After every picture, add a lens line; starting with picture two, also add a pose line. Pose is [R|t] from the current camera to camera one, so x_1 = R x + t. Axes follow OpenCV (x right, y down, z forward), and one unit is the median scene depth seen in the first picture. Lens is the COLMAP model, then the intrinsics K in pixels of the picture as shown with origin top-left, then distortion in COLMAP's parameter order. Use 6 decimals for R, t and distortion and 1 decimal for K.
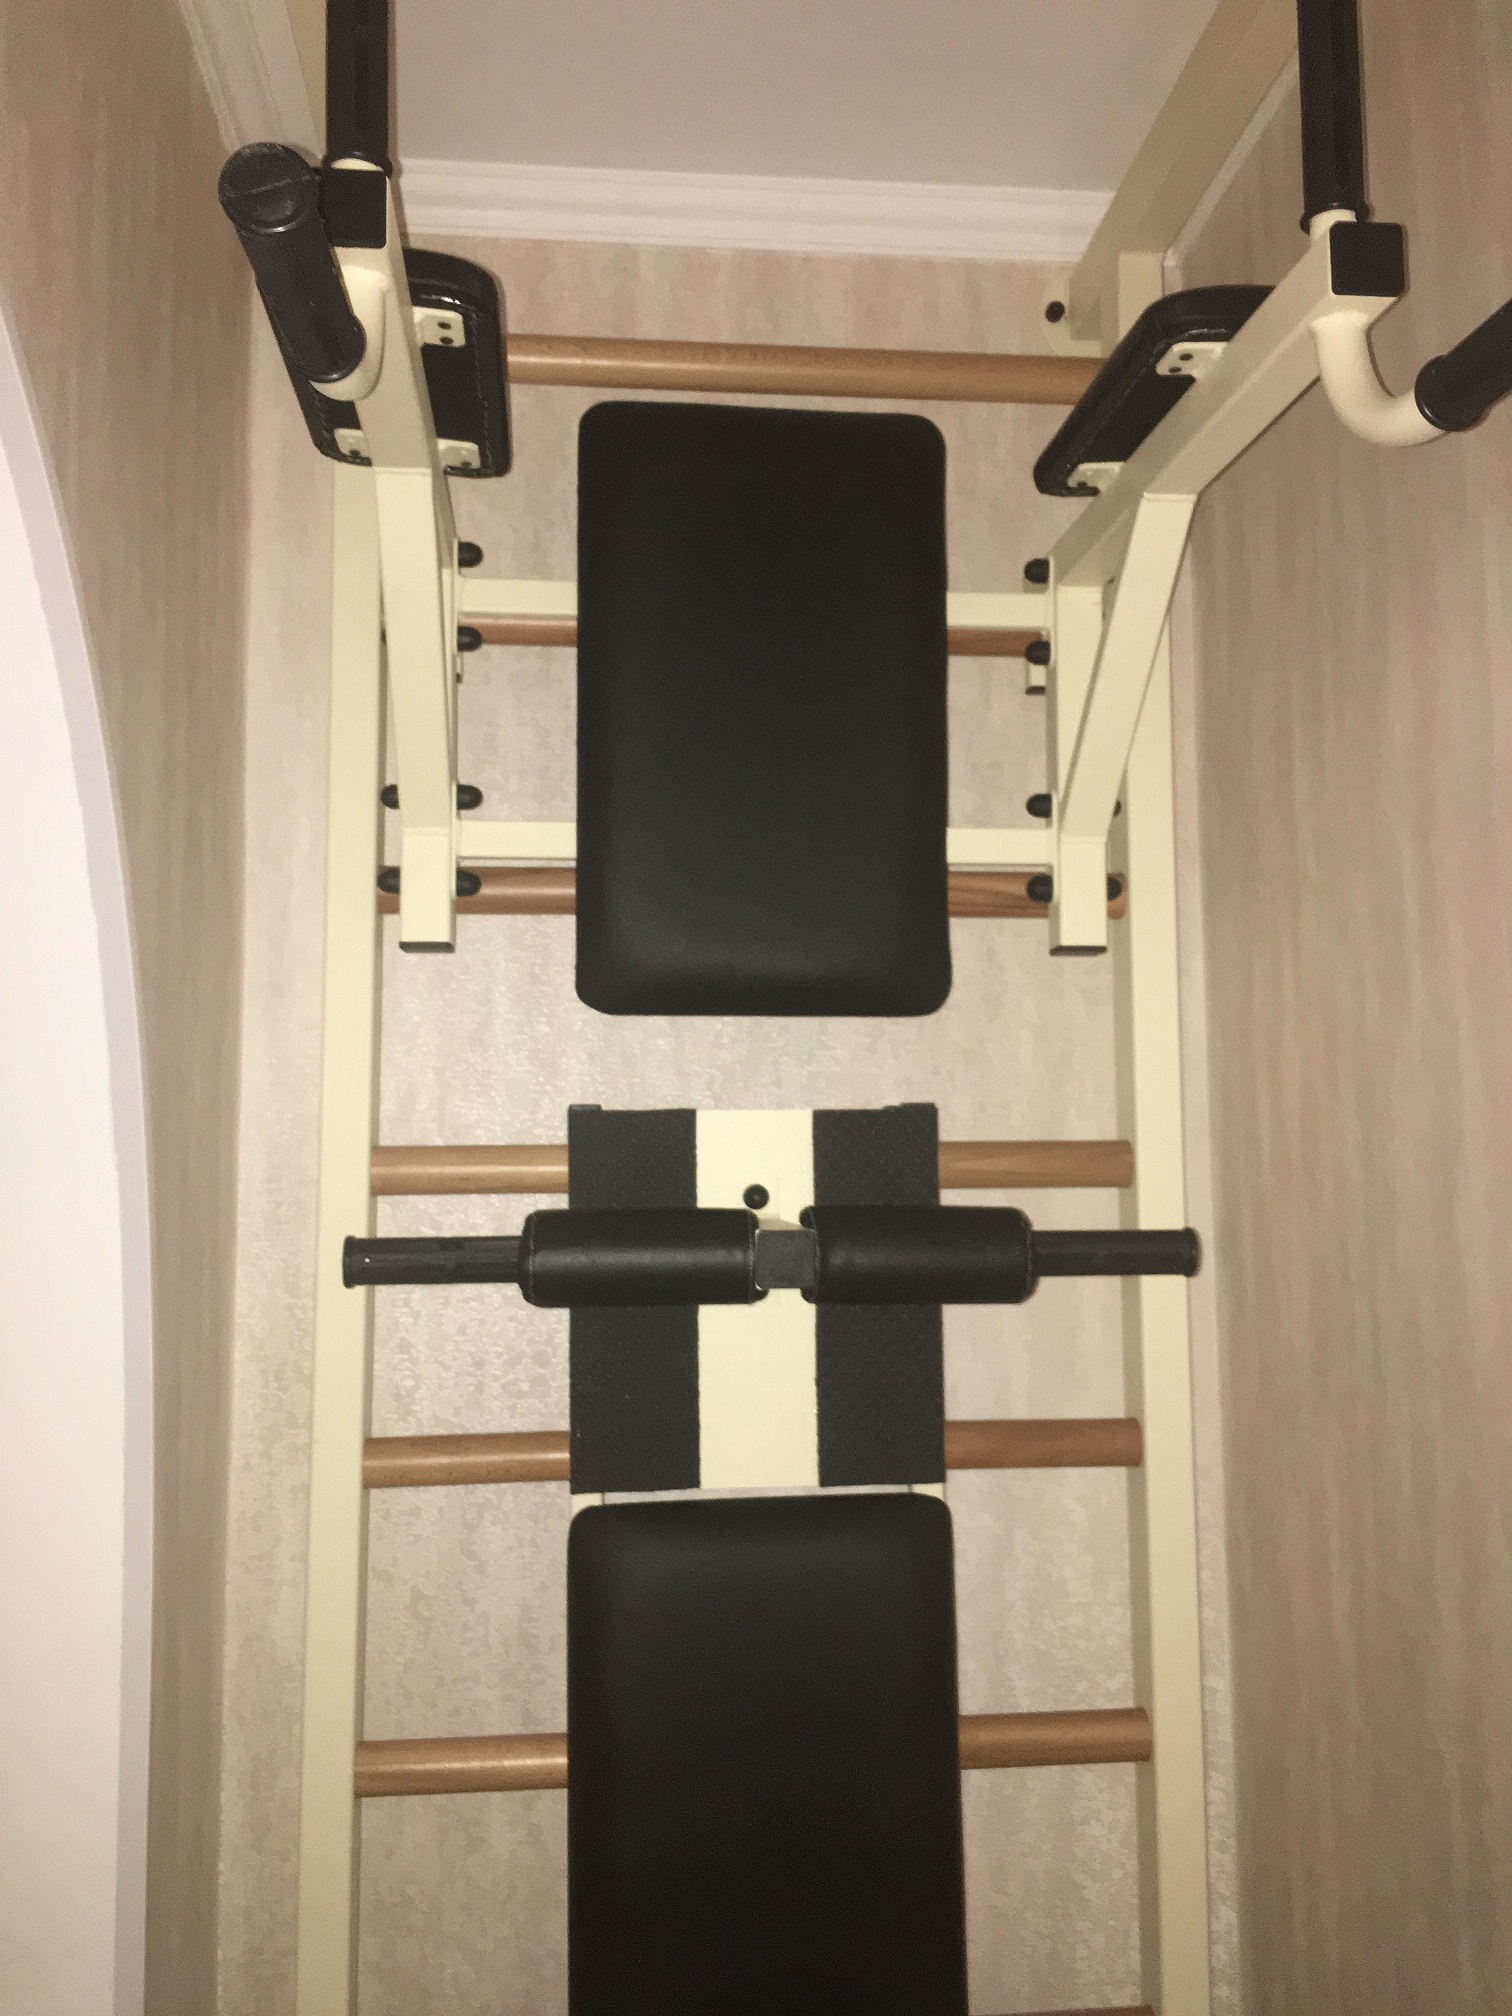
lens RADIAL K [[1687.4, 0, 768.4], [0, 1687.4, 1002.2], [0, 0, 1]] dist [0.039537, -0.006987]
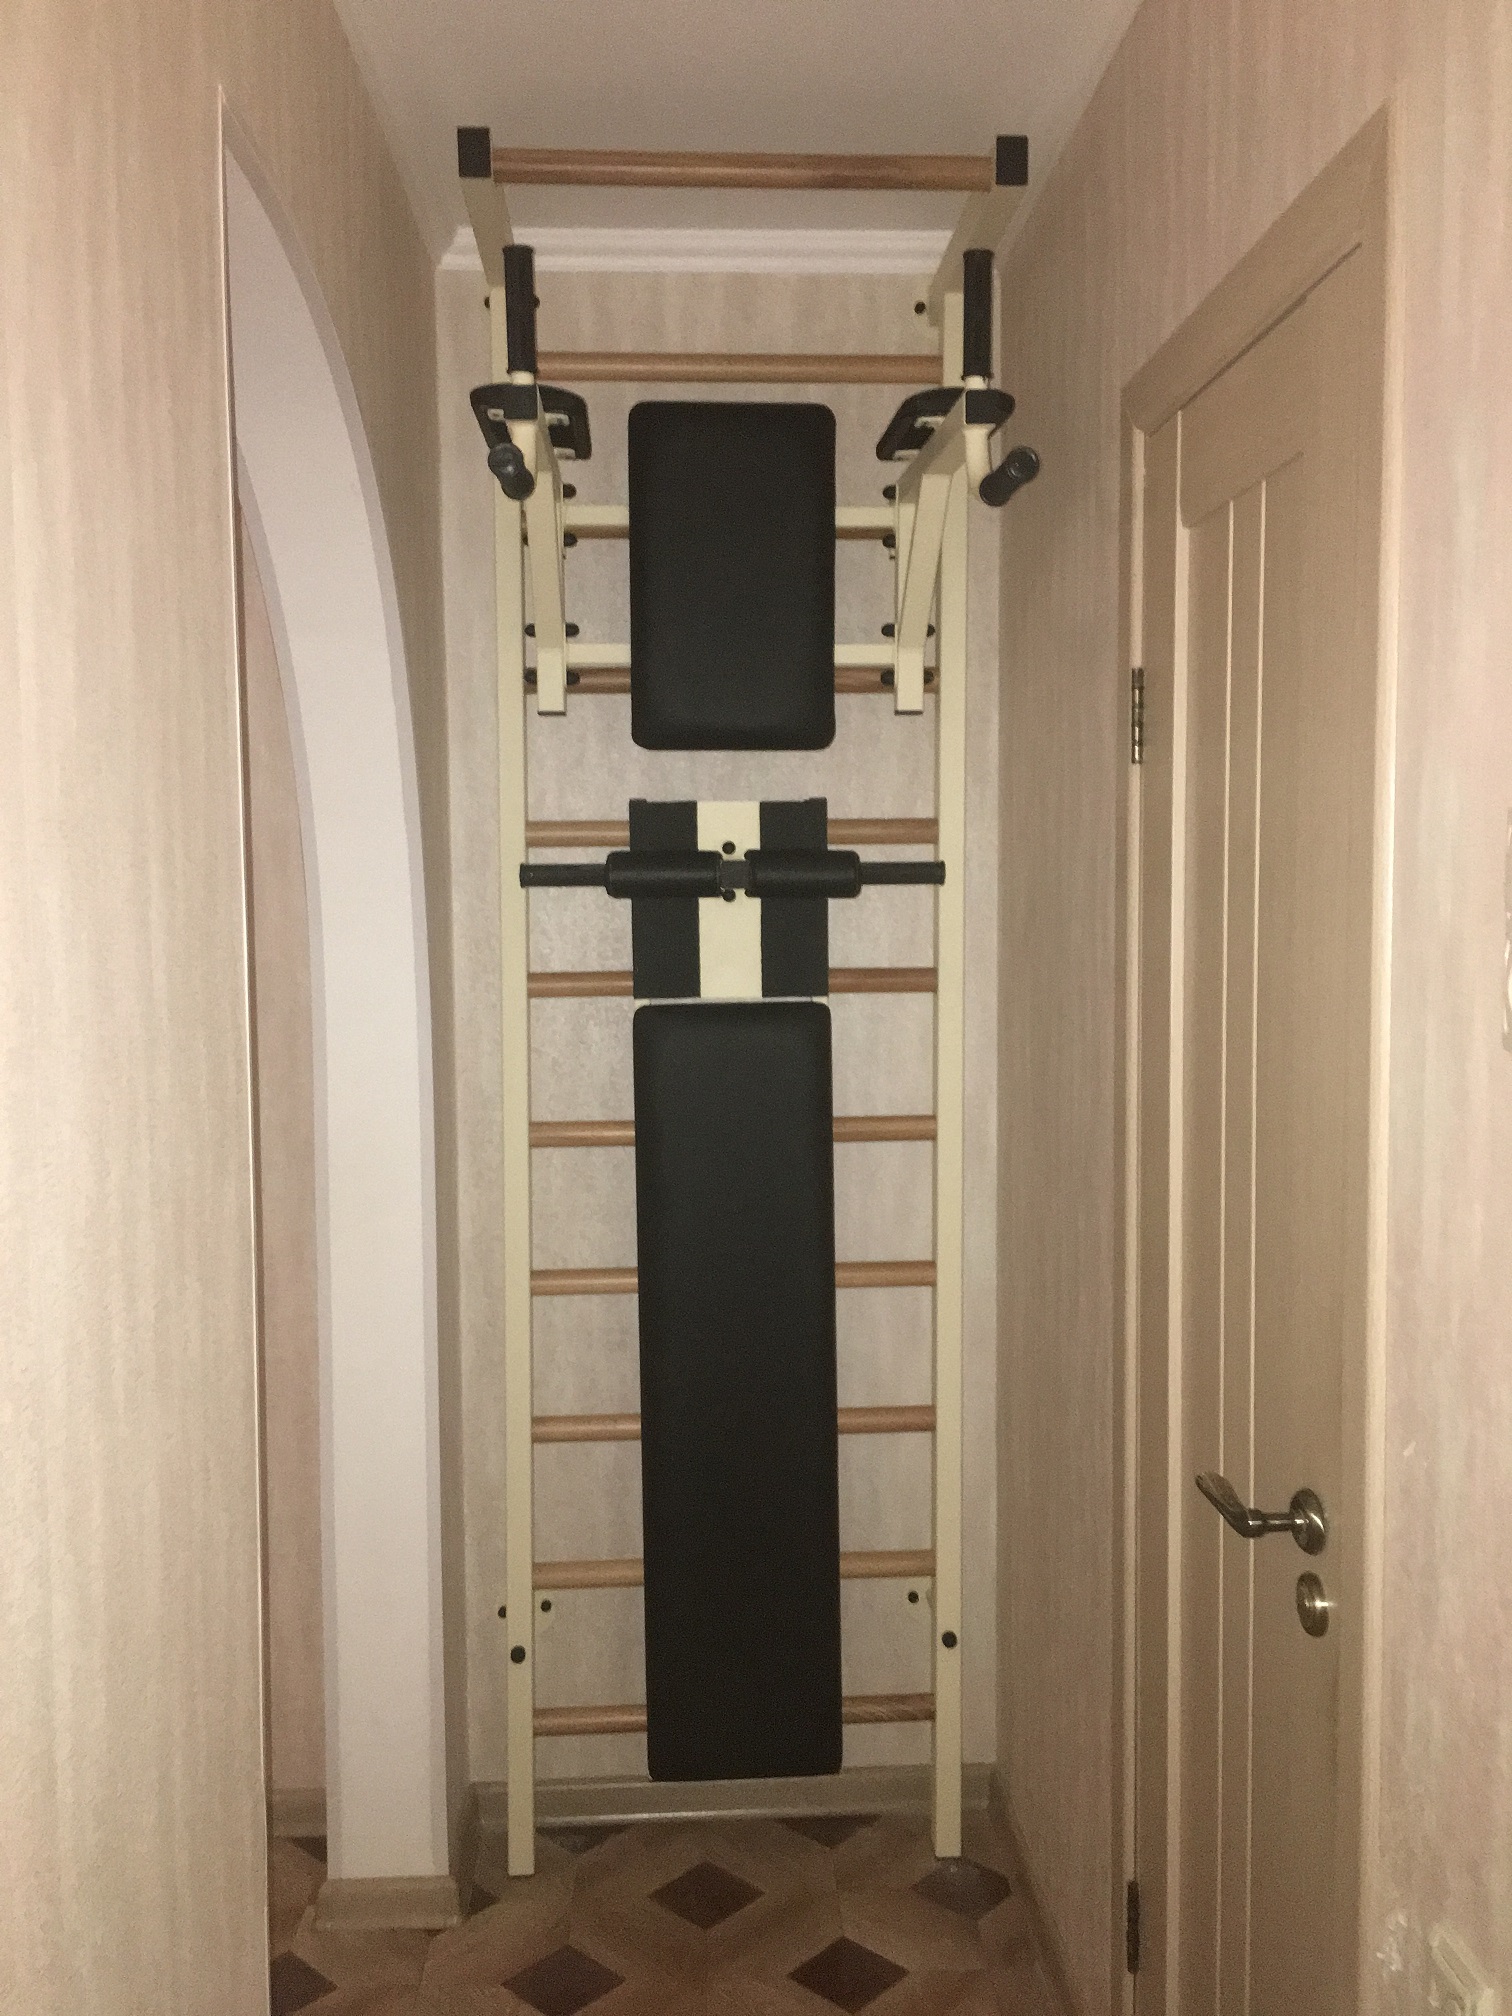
lens RADIAL K [[1687.4, 0, 768.4], [0, 1687.4, 1002.2], [0, 0, 1]] dist [0.039537, -0.006987]
pose [[0.998842, 0.004969, -0.047847, 0.125463], [0.003568, 0.984257, 0.176708, -0.047067], [0.047971, -0.176674, 0.983100, -0.865148]]
